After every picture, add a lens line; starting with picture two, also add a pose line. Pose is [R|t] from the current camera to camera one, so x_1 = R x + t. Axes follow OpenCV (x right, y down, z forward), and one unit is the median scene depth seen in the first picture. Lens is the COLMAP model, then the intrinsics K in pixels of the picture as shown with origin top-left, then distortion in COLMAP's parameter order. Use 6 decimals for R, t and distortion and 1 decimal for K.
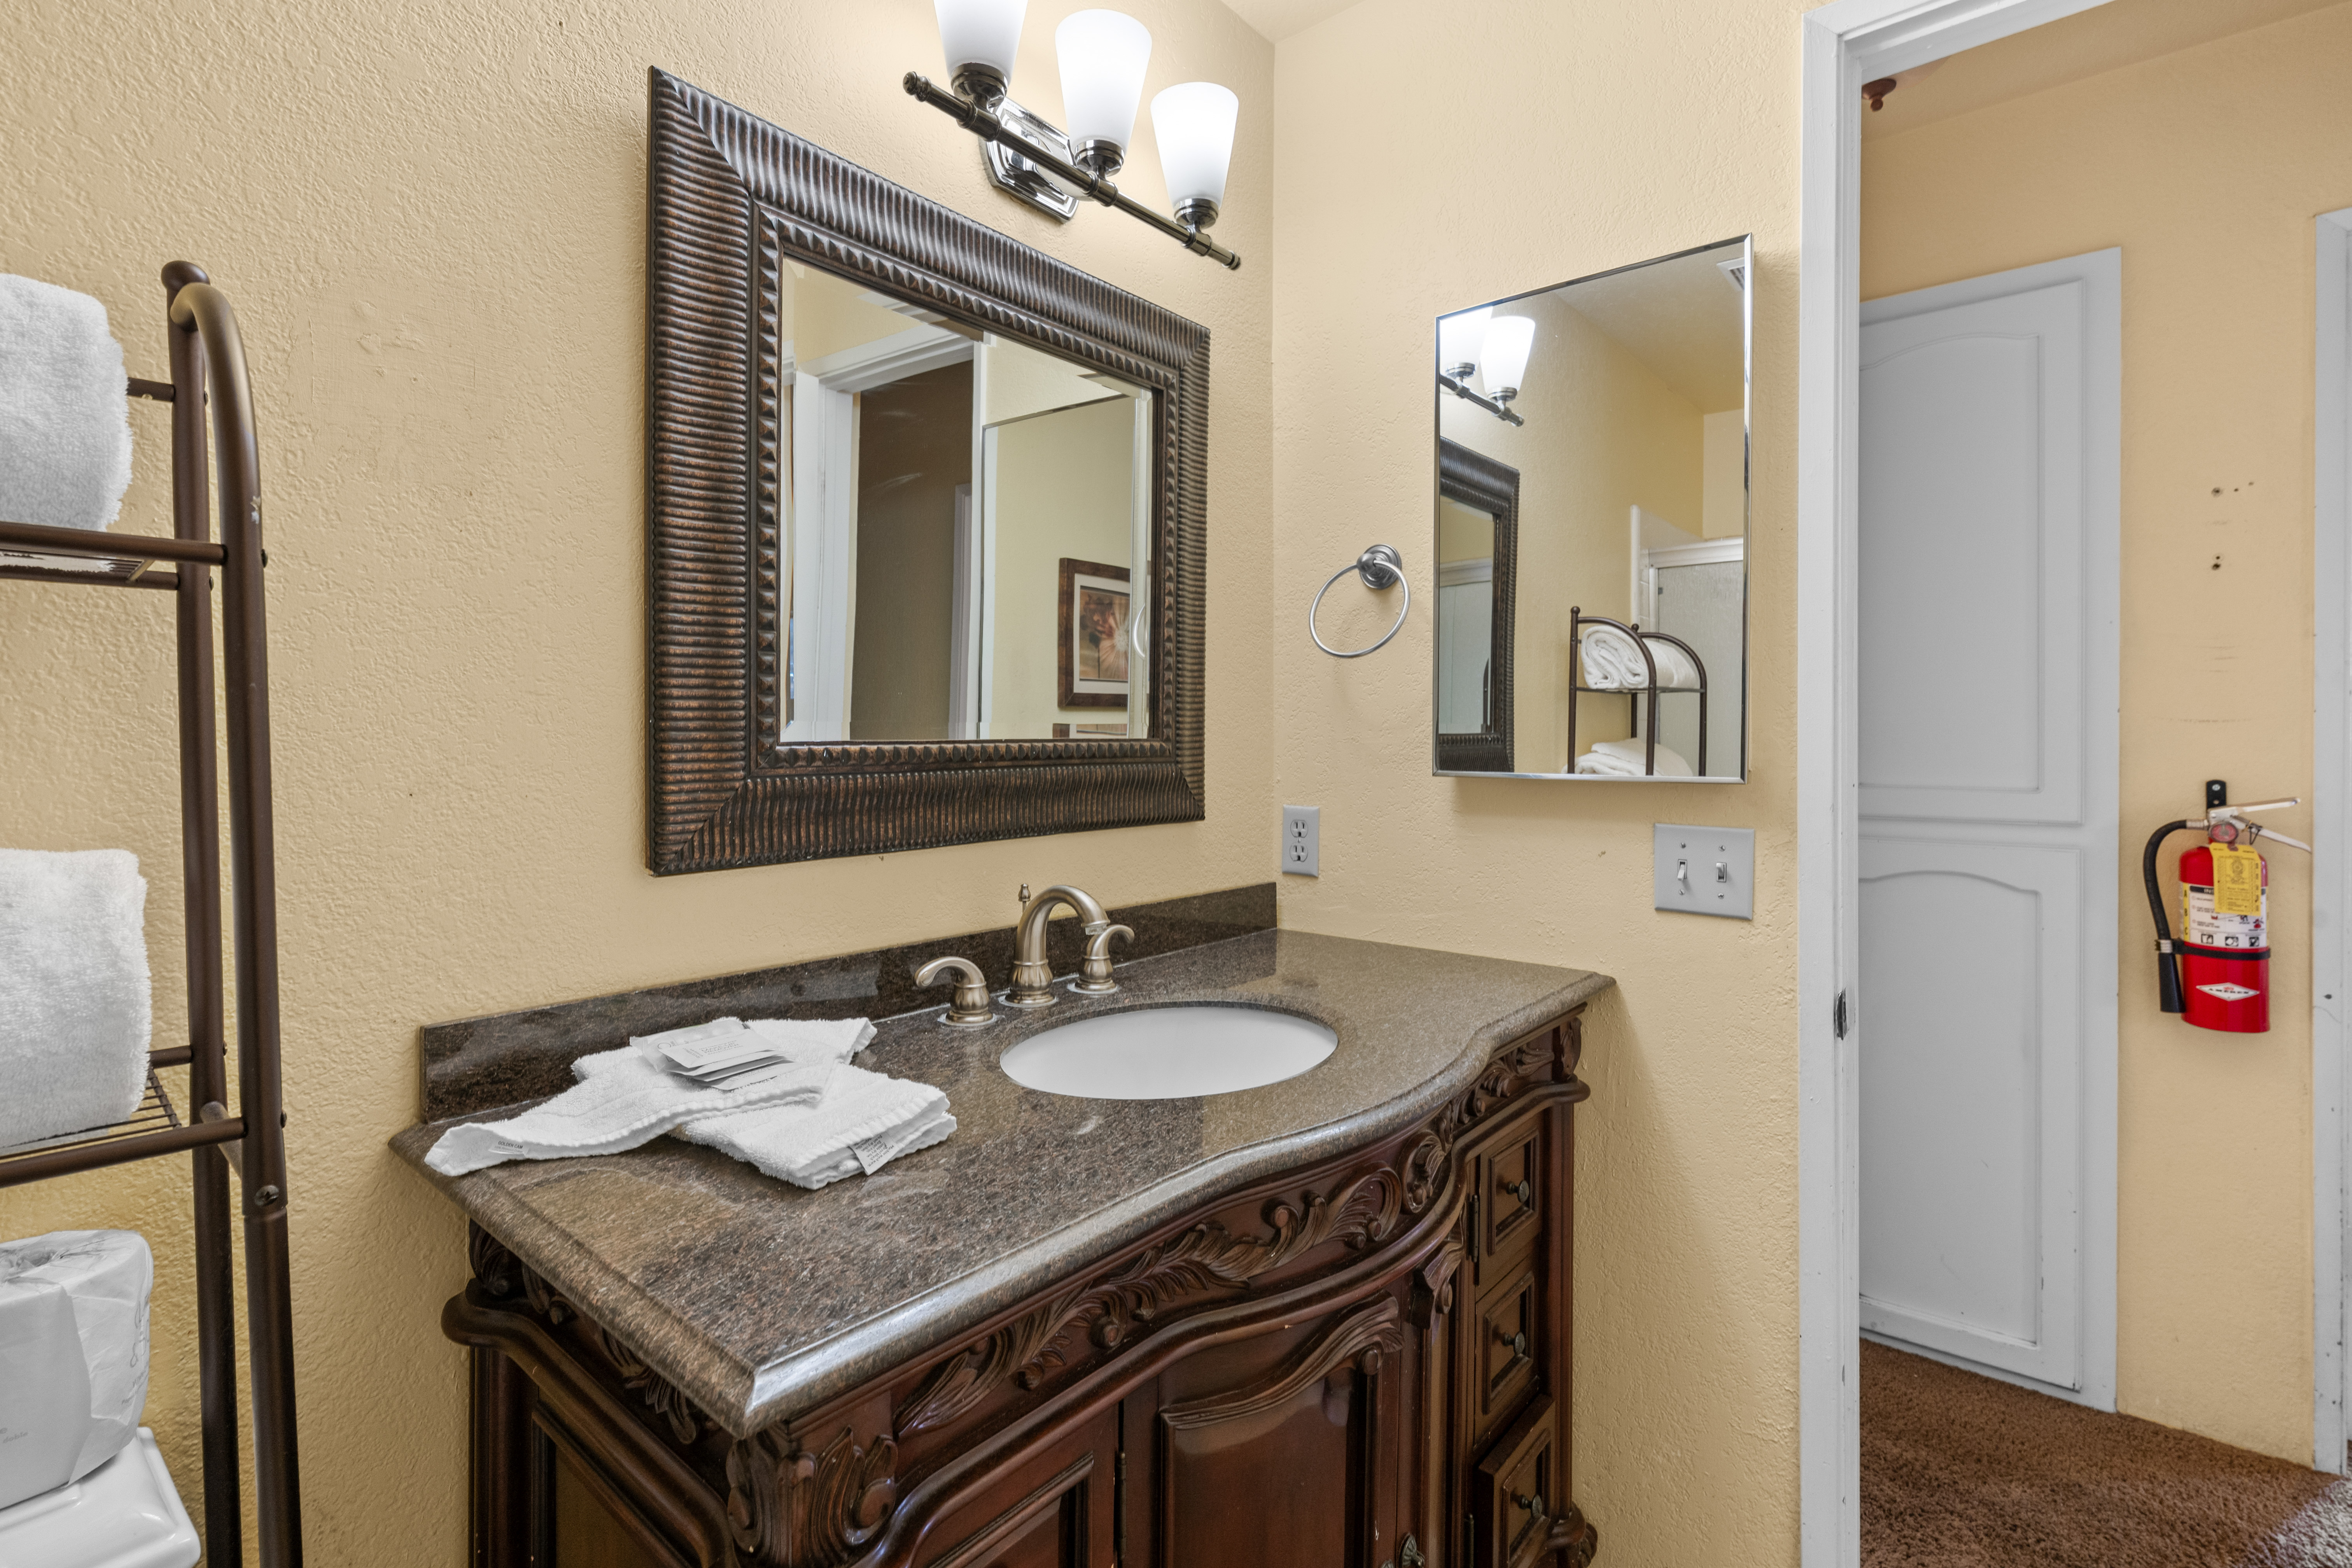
lens RADIAL K [[1101.8, 0, 1154.2], [0, 1101.8, 749.2], [0, 0, 1]] dist [-0.002316, -0.000310]
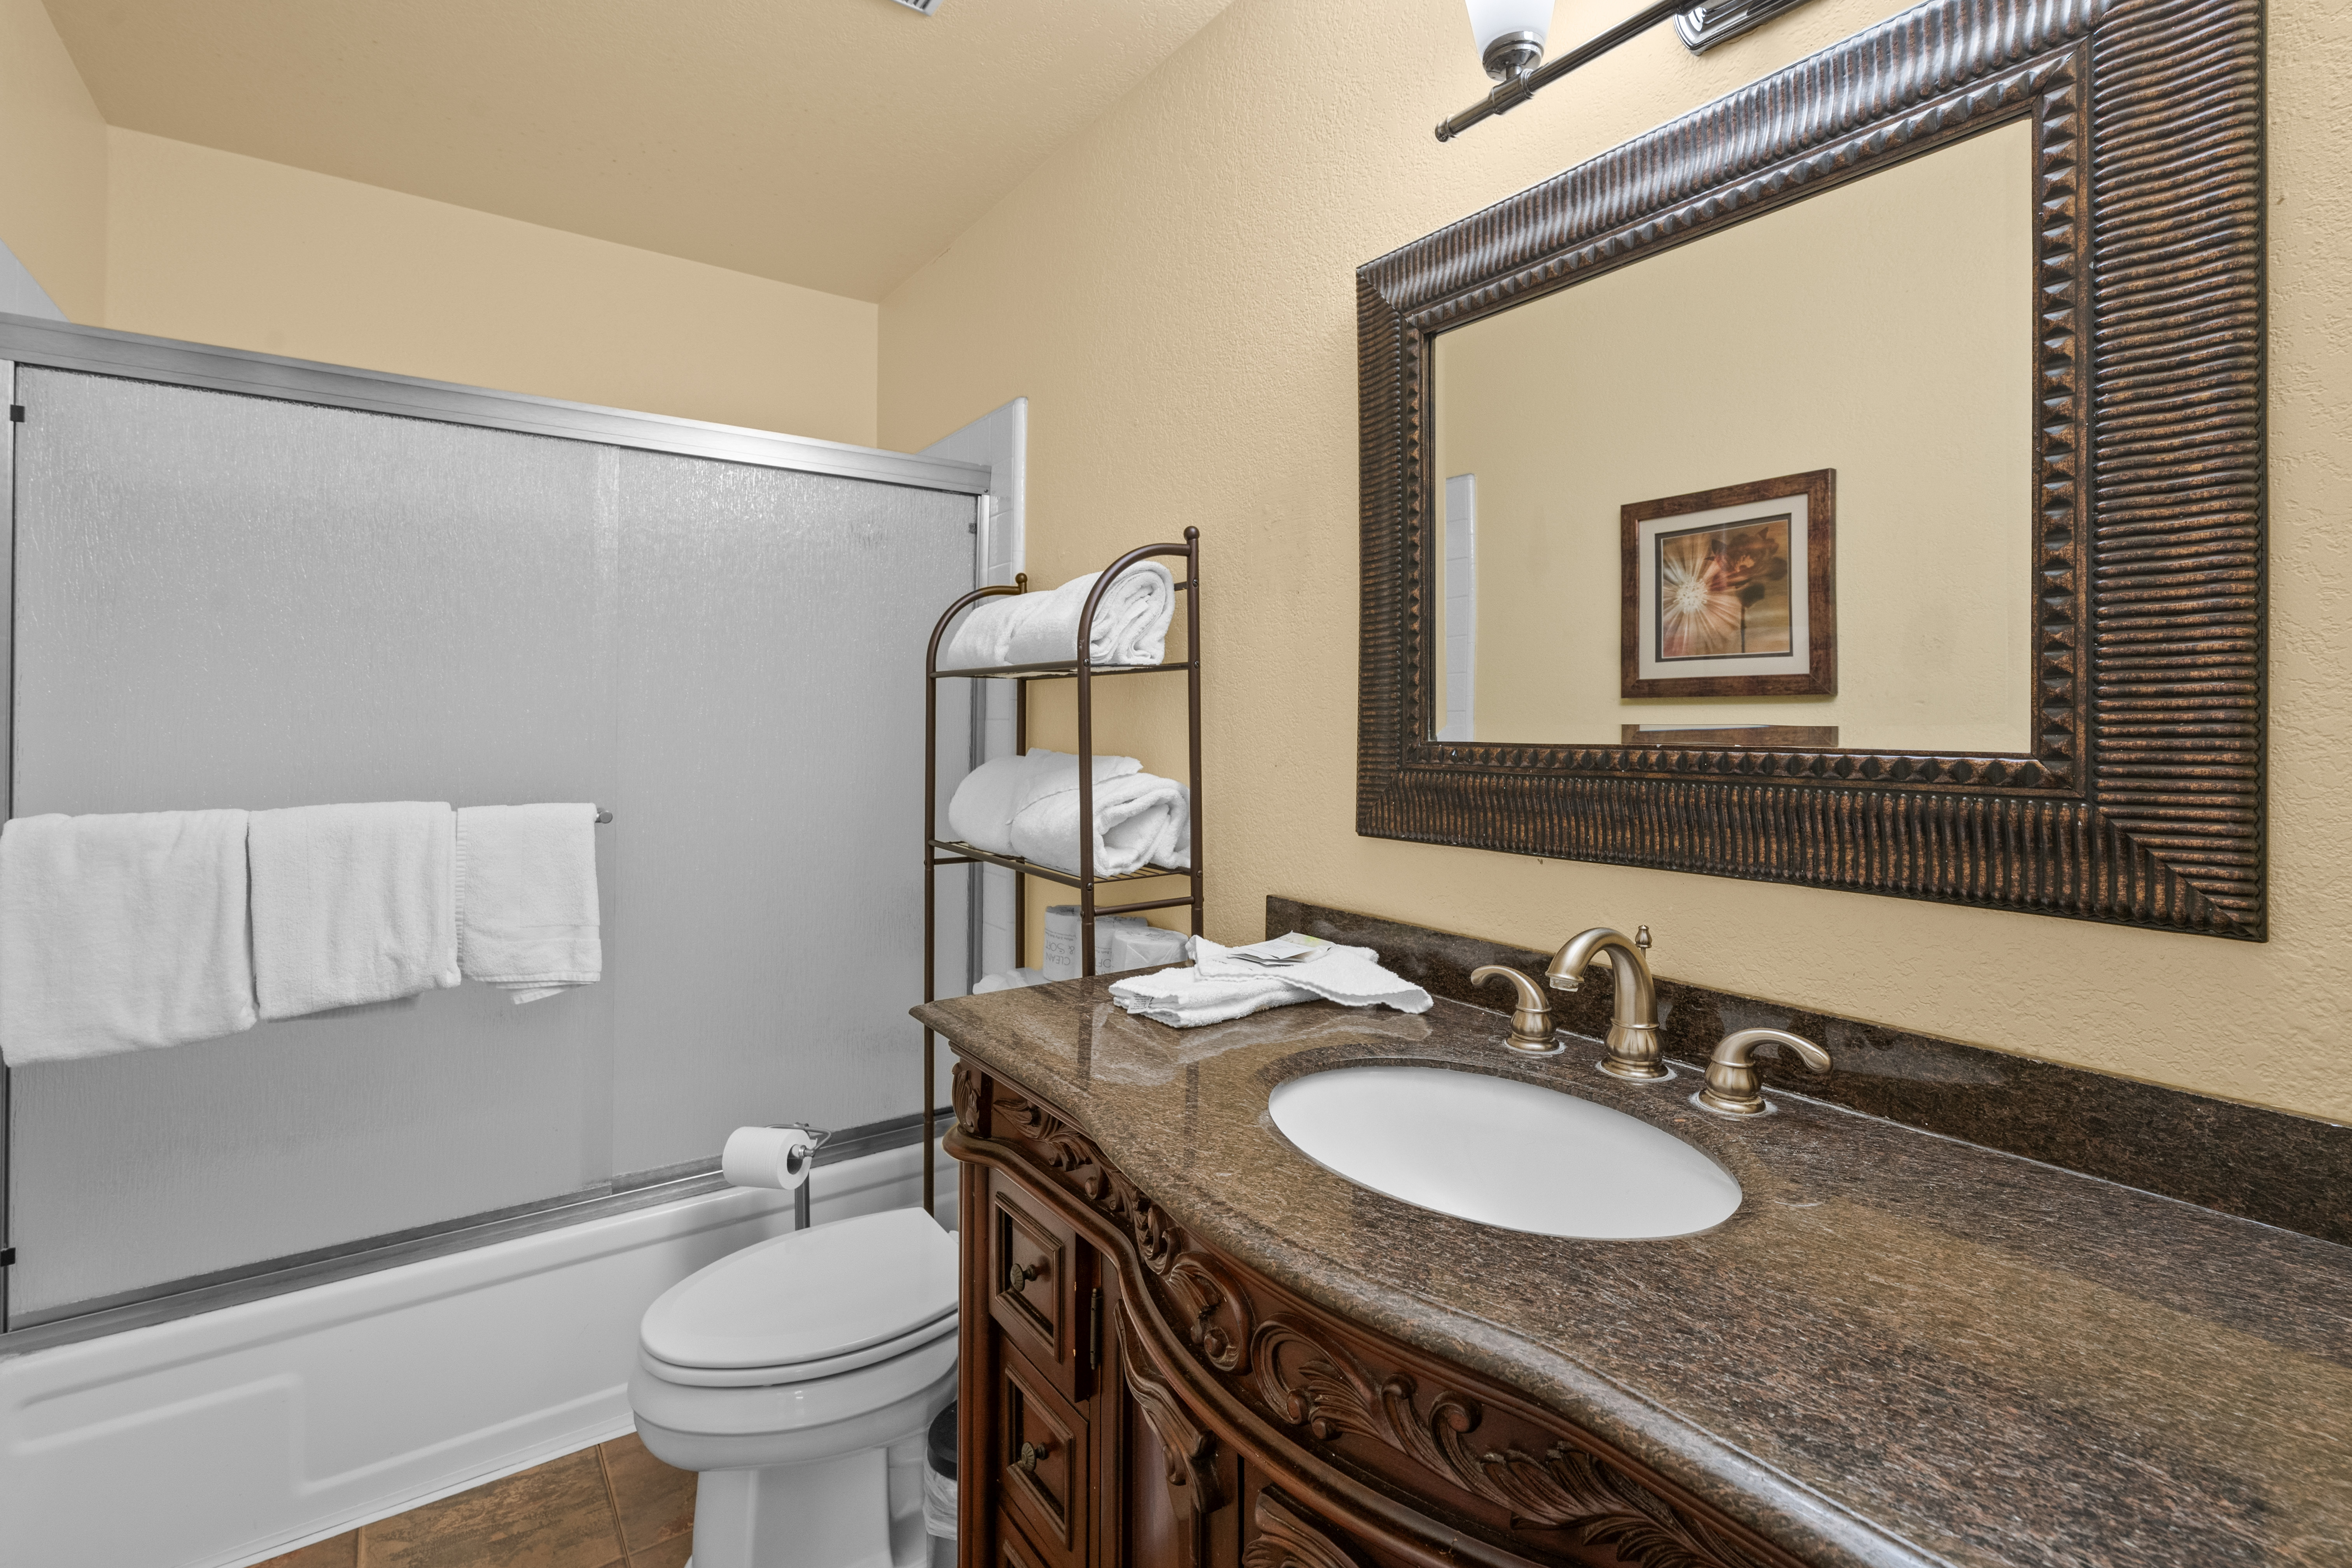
lens RADIAL K [[1101.8, 0, 1238.2], [0, 1101.8, 730.0], [0, 0, 1]] dist [-0.002316, -0.000310]
pose [[-0.233365, -0.001963, -0.972387, 0.749521], [-0.026161, 0.999649, 0.004261, -0.016378], [0.972037, 0.026433, -0.233334, 0.919441]]
